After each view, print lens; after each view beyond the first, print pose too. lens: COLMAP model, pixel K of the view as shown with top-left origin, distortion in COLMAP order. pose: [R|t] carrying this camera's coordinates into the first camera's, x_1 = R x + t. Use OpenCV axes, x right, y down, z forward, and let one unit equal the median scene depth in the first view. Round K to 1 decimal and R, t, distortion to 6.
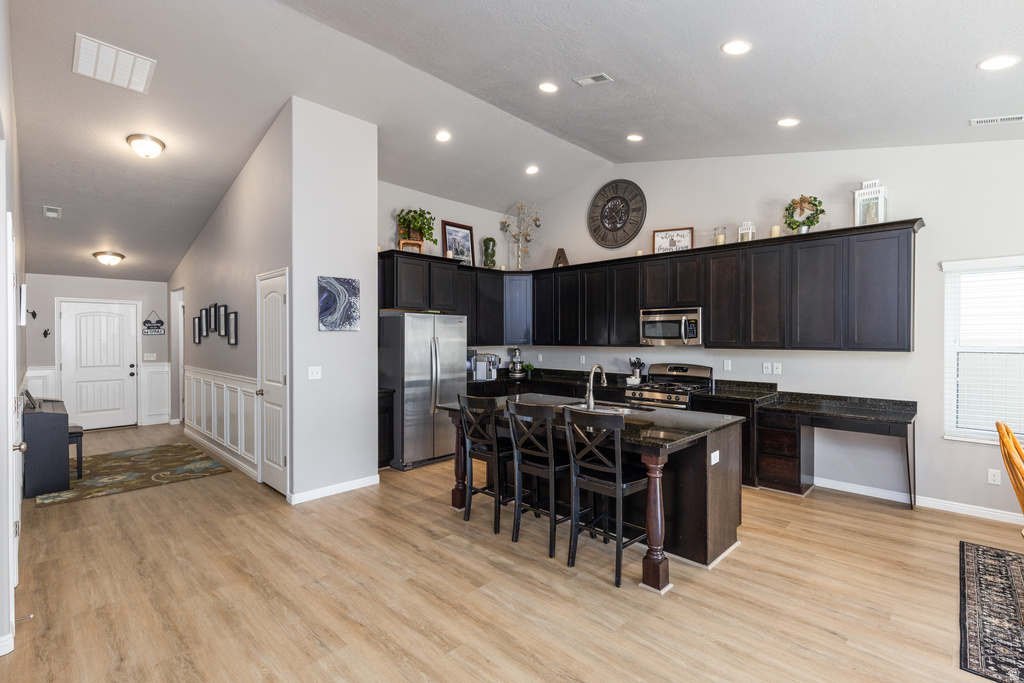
lens RADIAL K [[467.3, 0, 519.4], [0, 467.3, 340.5], [0, 0, 1]] dist [0.005691, -0.000213]
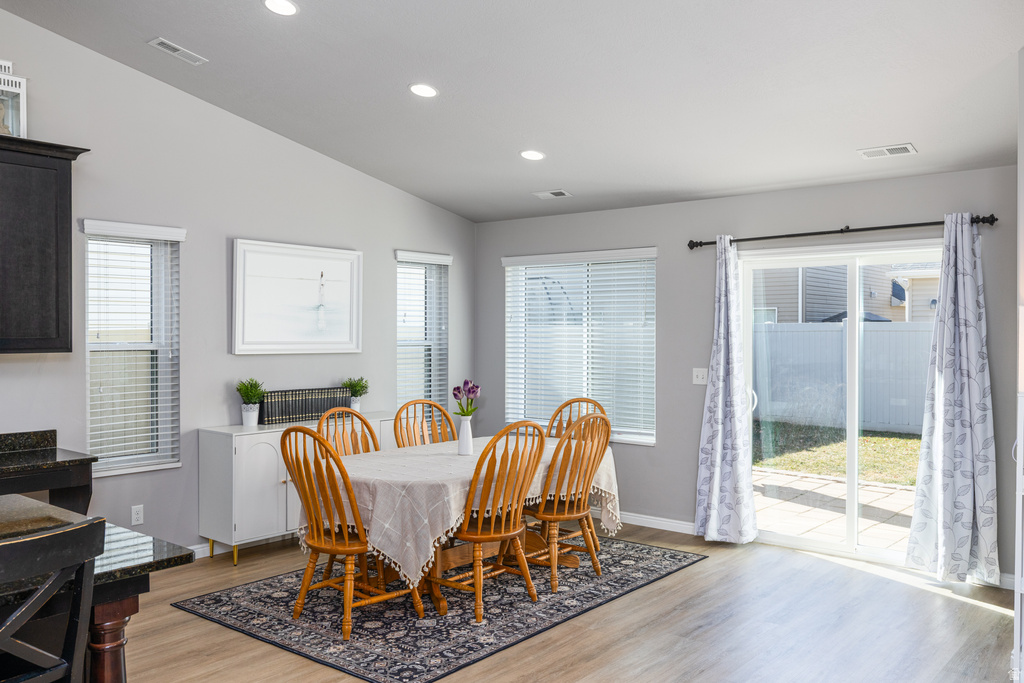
lens RADIAL K [[839.8, 0, 508.0], [0, 839.8, 344.0], [0, 0, 1]] dist [-0.000865, 0.001829]
pose [[-0.067235, -0.013889, 0.997641, -0.302874], [0.006196, 0.999878, 0.014338, 0.000080], [-0.997718, 0.007145, -0.067141, 0.404571]]
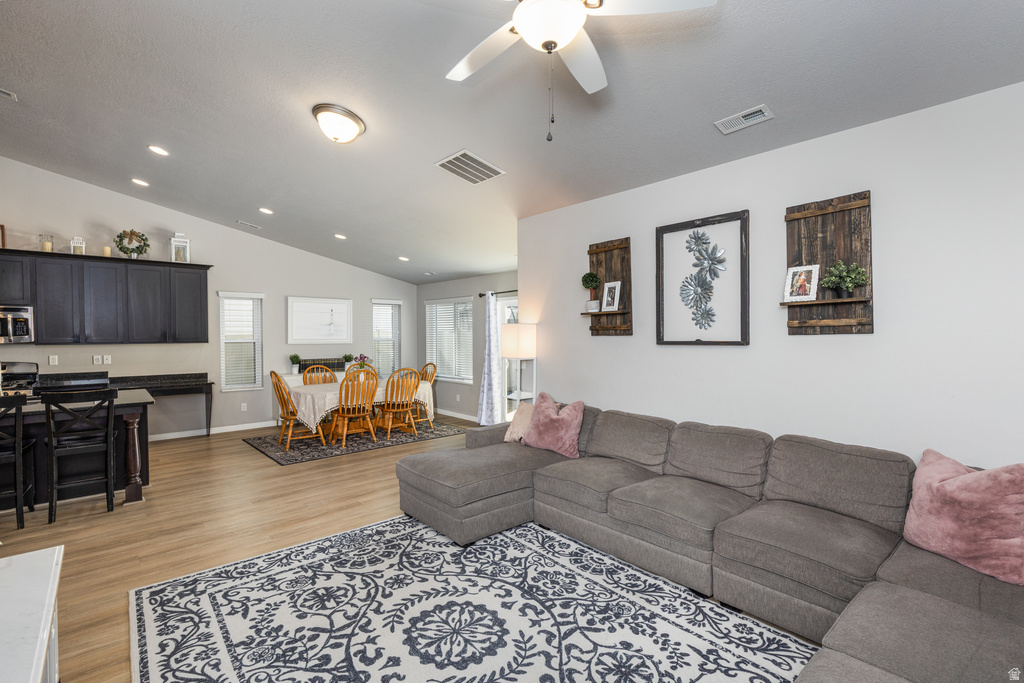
lens RADIAL K [[467.3, 0, 507.2], [0, 467.3, 341.3], [0, 0, 1]] dist [0.005691, -0.000213]
pose [[0.085130, -0.017130, 0.996223, -0.641019], [0.011315, 0.999804, 0.016224, 0.002178], [-0.996306, 0.009891, 0.085307, -0.185963]]
